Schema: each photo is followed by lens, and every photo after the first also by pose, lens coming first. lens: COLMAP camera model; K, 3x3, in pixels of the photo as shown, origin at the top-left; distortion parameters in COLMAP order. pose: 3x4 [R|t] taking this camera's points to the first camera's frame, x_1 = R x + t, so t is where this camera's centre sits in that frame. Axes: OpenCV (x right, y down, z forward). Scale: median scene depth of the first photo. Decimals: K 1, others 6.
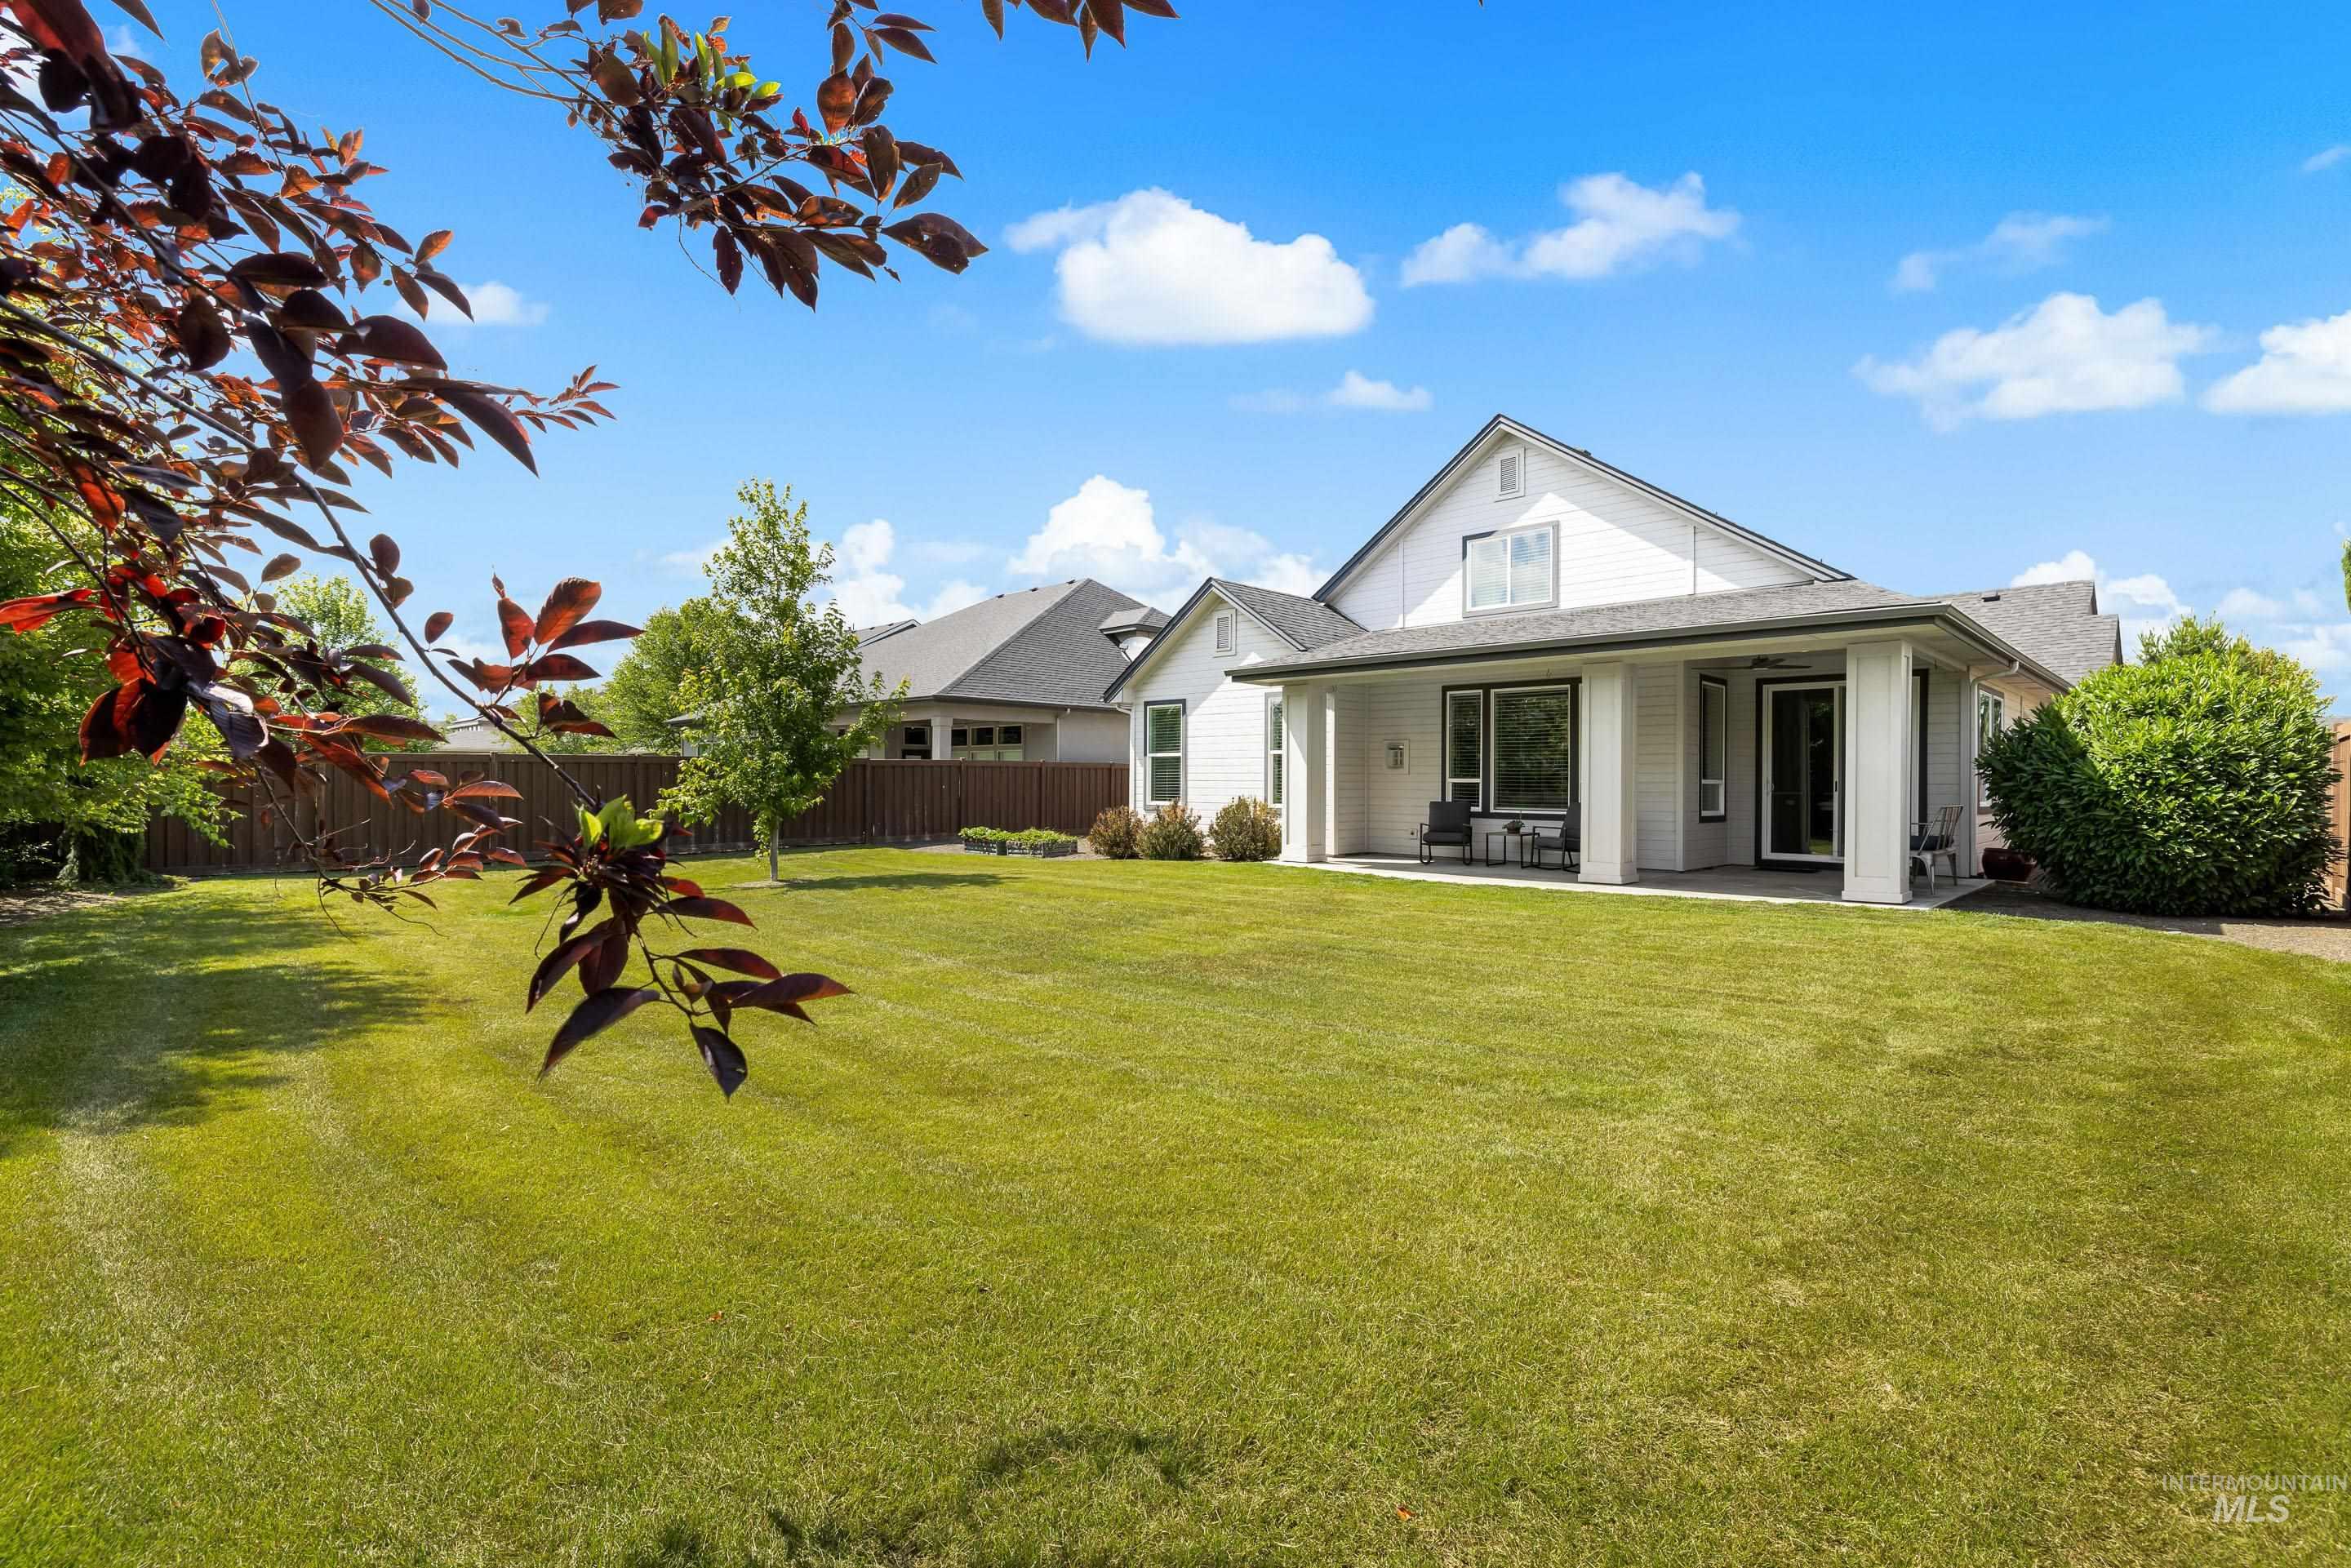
lens RADIAL K [[1083.5, 0, 1173.6], [0, 1083.5, 788.4], [0, 0, 1]] dist [-0.003085, -0.000040]
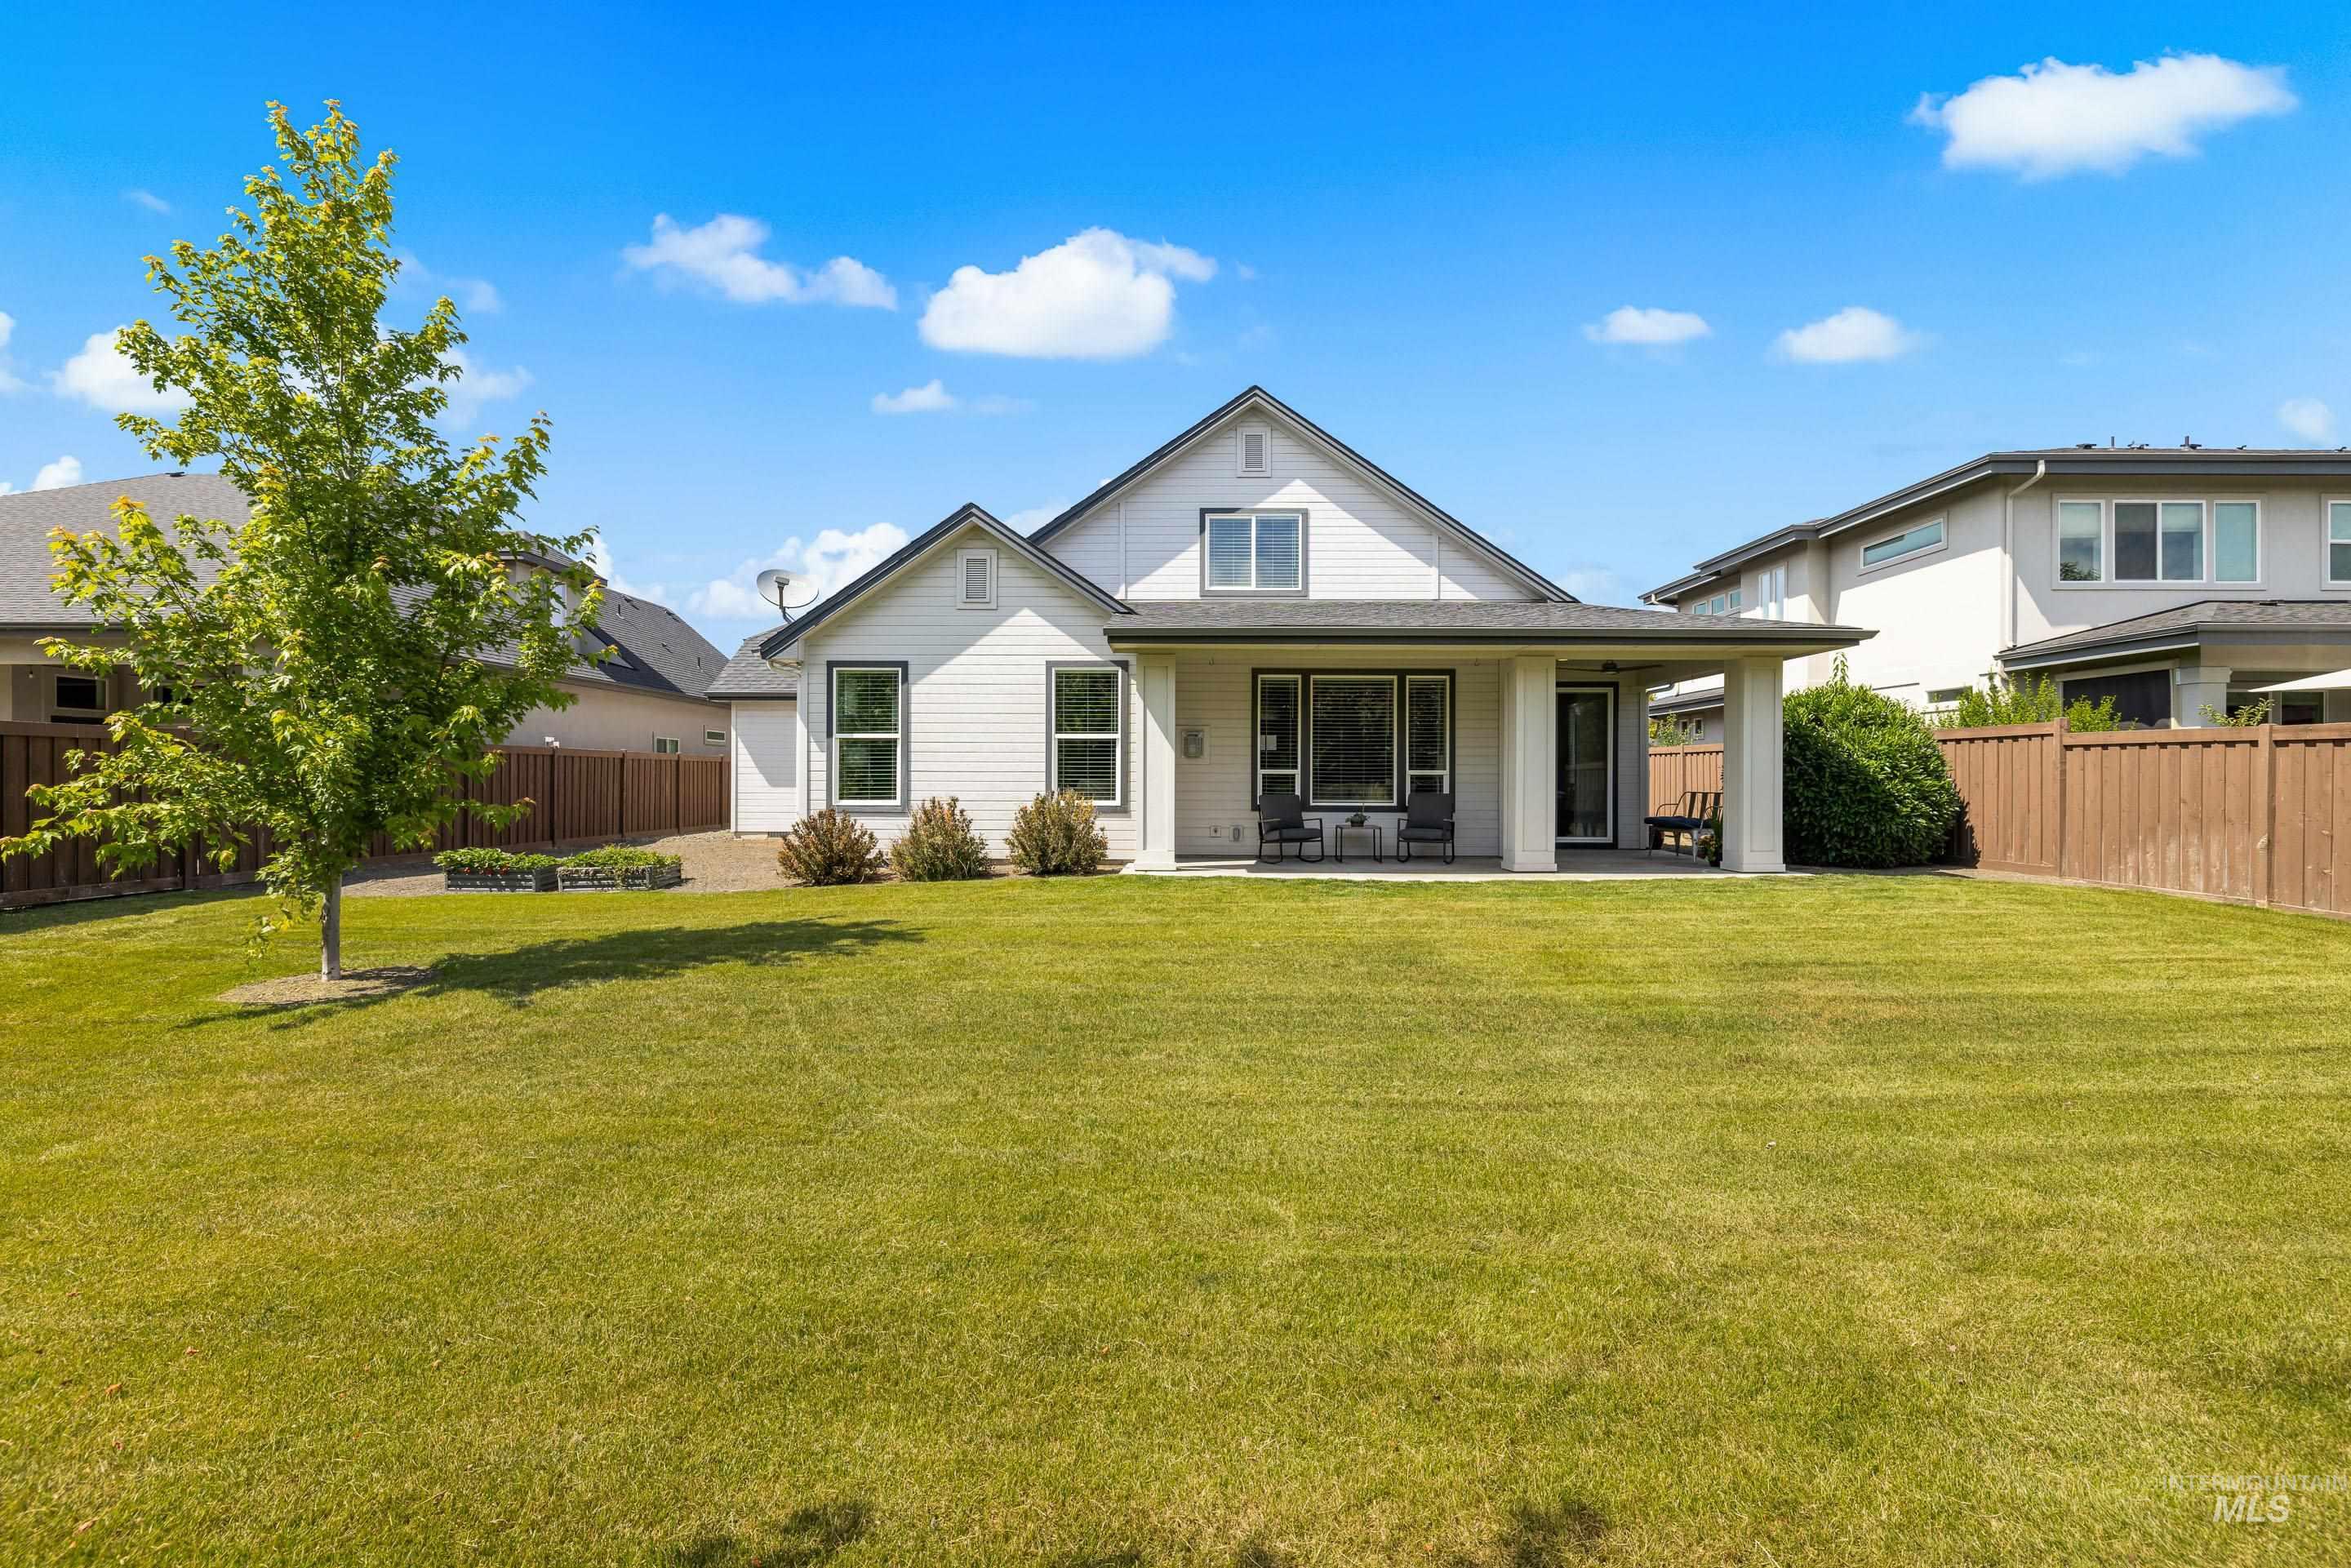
lens RADIAL K [[1083.5, 0, 1178.3], [0, 1083.5, 778.9], [0, 0, 1]] dist [-0.003085, -0.000040]
pose [[0.706545, -0.002738, 0.707663, -0.430514], [0.004710, 0.999989, -0.000834, -0.000717], [-0.707652, 0.003923, 0.706550, 0.387640]]
